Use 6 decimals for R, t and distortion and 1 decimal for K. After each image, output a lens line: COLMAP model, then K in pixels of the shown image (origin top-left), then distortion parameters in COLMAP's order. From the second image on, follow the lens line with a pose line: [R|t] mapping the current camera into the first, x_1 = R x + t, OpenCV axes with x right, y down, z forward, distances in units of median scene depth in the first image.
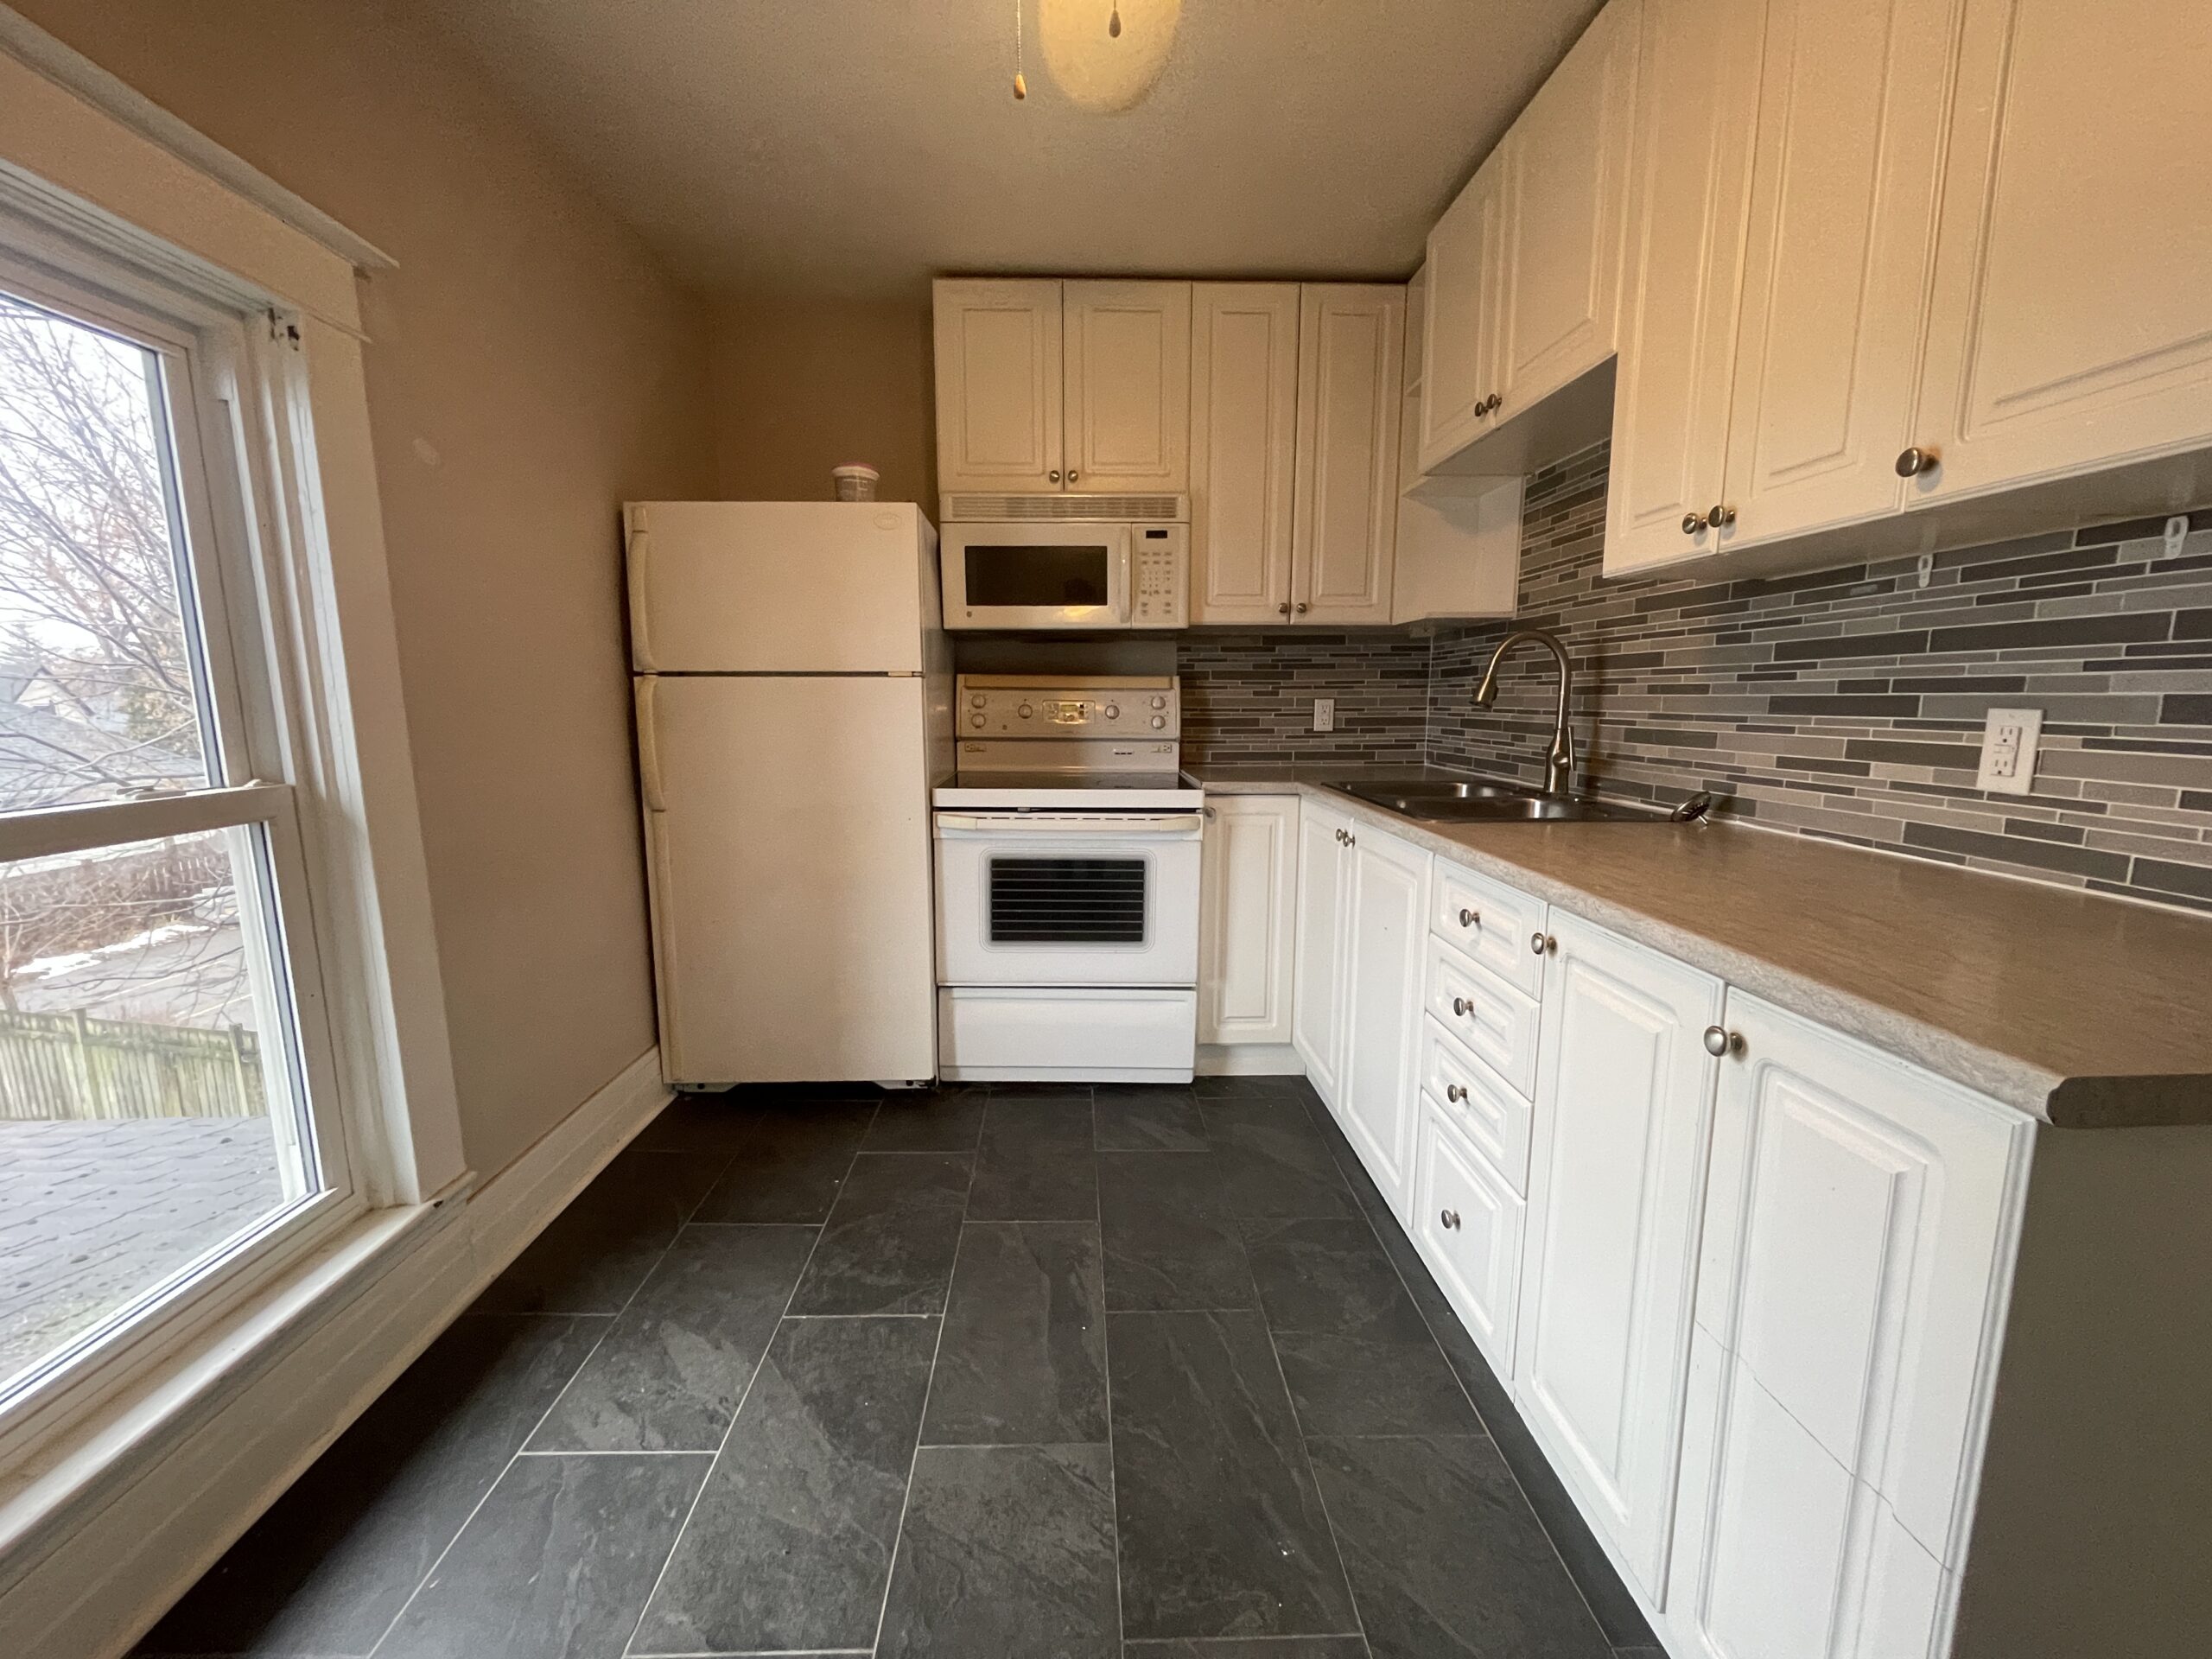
lens RADIAL K [[899.1, 0, 1103.5], [0, 899.1, 833.2], [0, 0, 1]] dist [-0.002055, -0.000314]
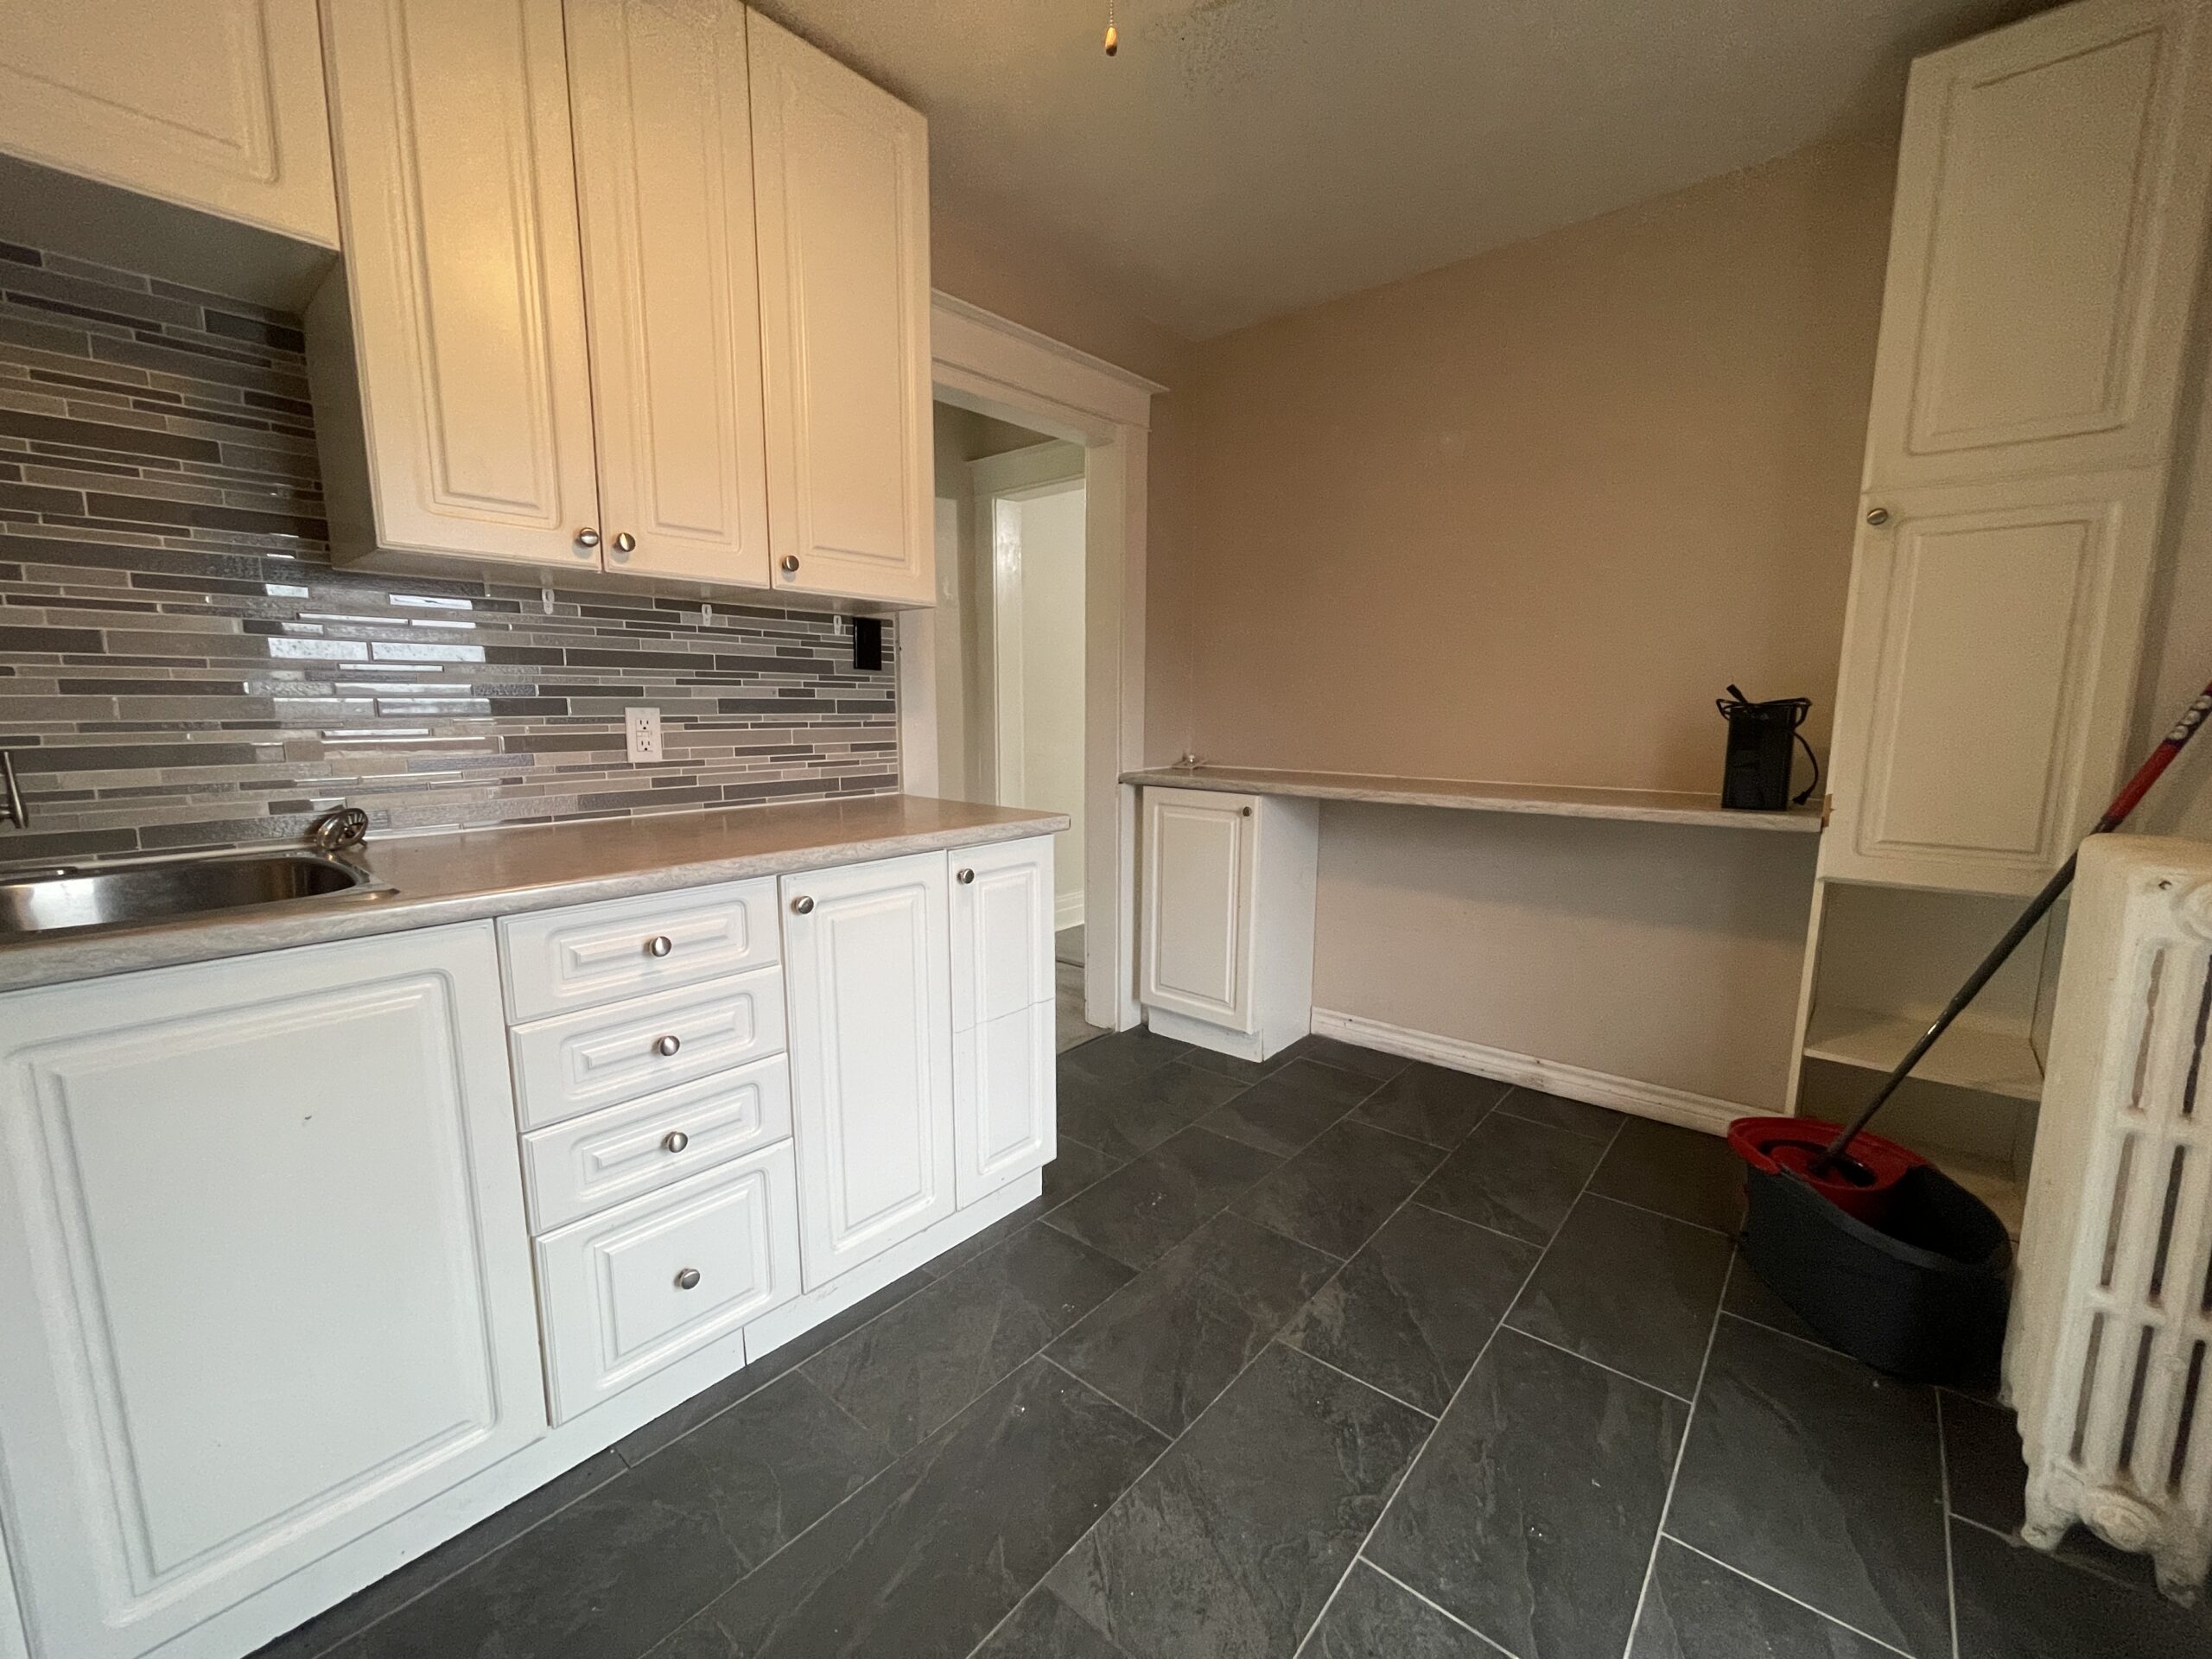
lens RADIAL K [[899.1, 0, 1112.0], [0, 899.1, 836.5], [0, 0, 1]] dist [-0.002055, -0.000314]
pose [[-0.741247, -0.089981, 0.665174, -0.608390], [0.106687, 0.962583, 0.249100, -0.216596], [-0.662700, 0.255610, -0.703912, 1.557663]]
